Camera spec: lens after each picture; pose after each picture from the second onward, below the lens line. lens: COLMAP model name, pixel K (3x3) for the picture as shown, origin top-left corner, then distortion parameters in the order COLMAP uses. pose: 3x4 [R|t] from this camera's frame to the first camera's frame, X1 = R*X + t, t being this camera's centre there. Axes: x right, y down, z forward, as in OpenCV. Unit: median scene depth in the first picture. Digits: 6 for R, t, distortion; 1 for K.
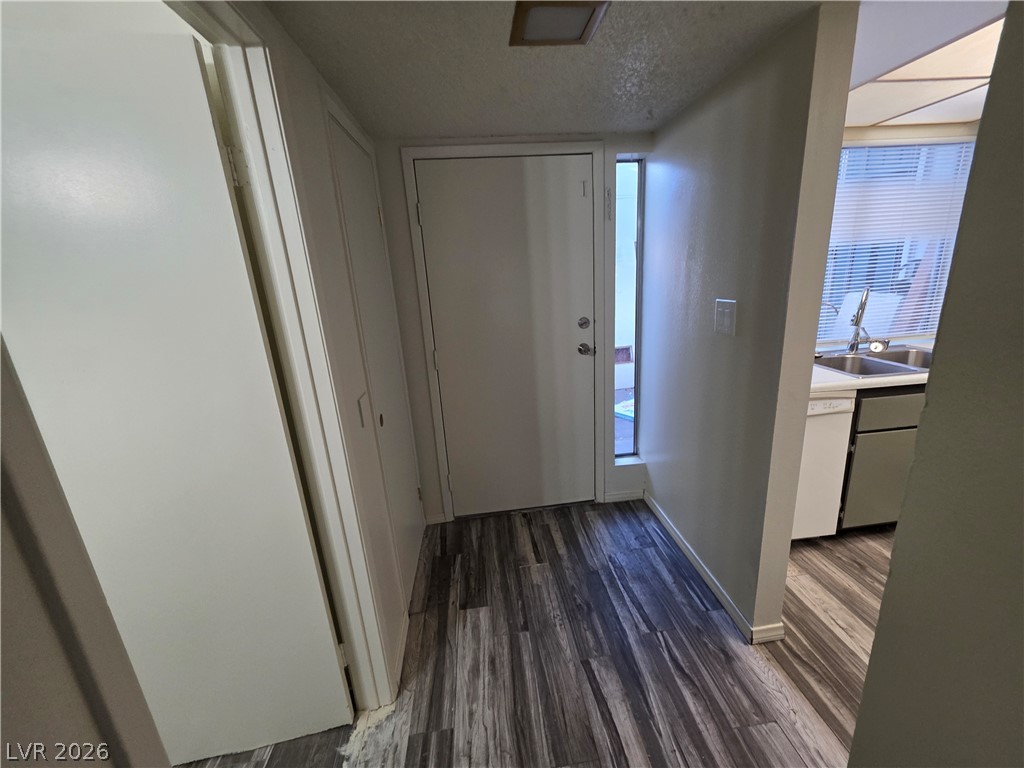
lens RADIAL K [[414.7, 0, 519.4], [0, 414.7, 378.8], [0, 0, 1]] dist [0.001844, 0.000218]
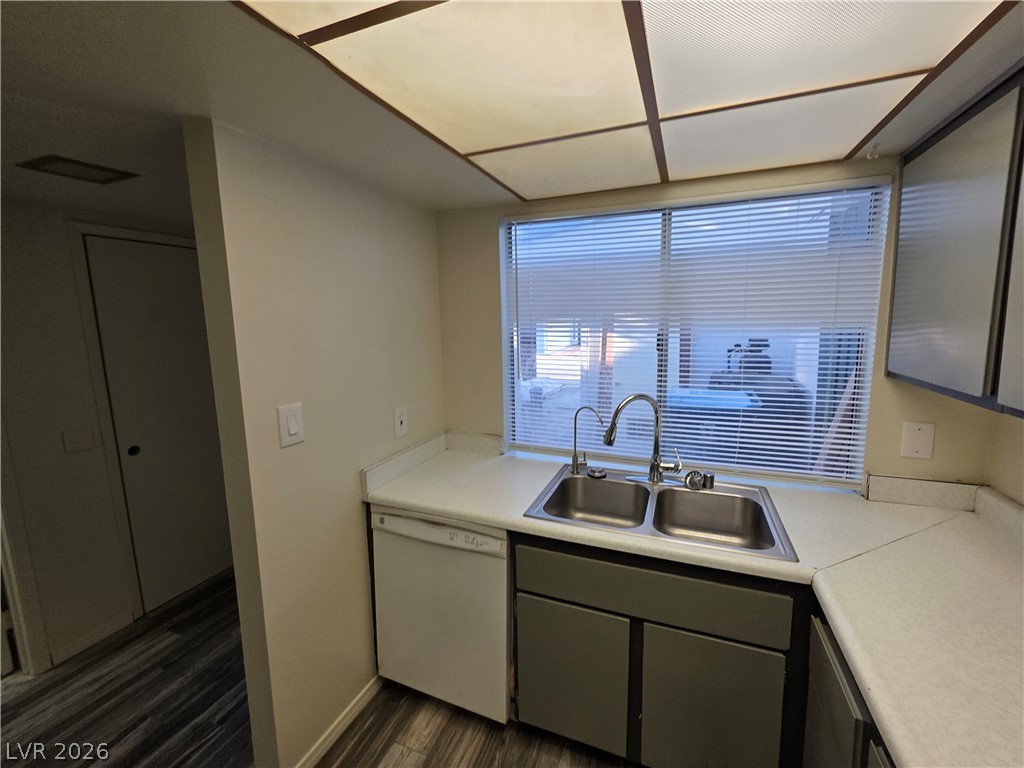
lens RADIAL K [[418.1, 0, 524.1], [0, 418.1, 374.1], [0, 0, 1]] dist [0.000362, 0.000436]
pose [[0.886182, 0.104575, -0.451382, 0.936902], [-0.151933, 0.985918, -0.069869, -0.165365], [0.437719, 0.130497, 0.889591, 0.246128]]
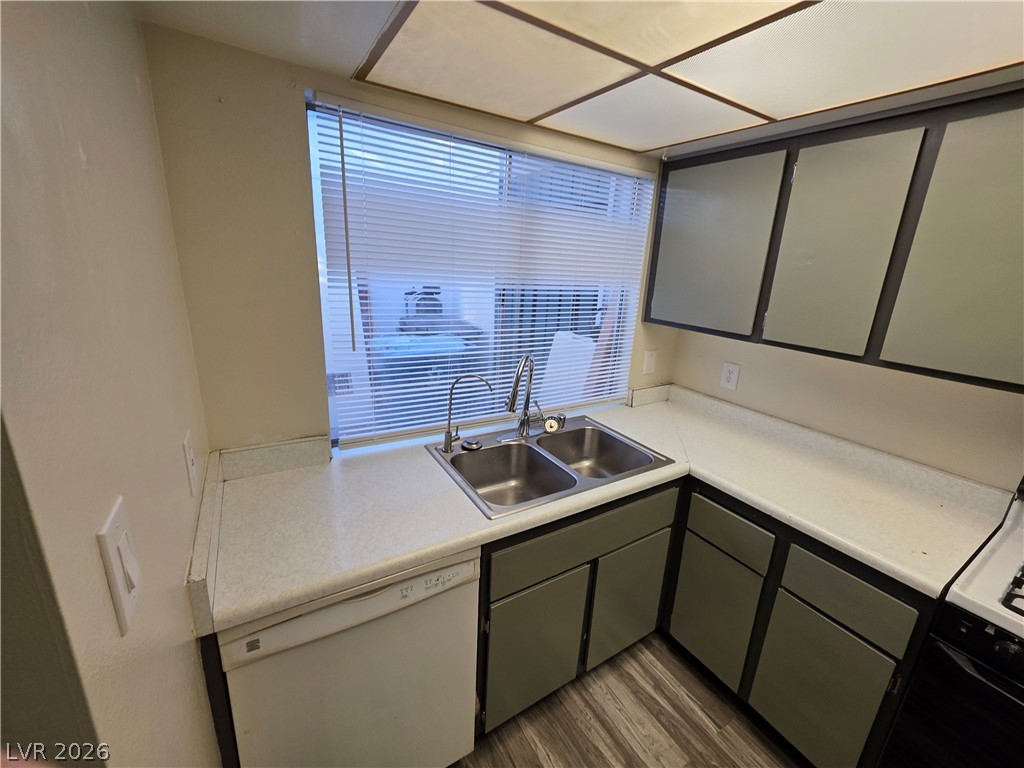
lens RADIAL K [[414.7, 0, 519.4], [0, 414.7, 378.8], [0, 0, 1]] dist [0.001844, 0.000218]
pose [[0.896137, -0.013308, 0.443579, 0.486919], [0.006337, 0.999832, 0.017195, -0.181706], [-0.443733, -0.012599, 0.896071, 0.357974]]
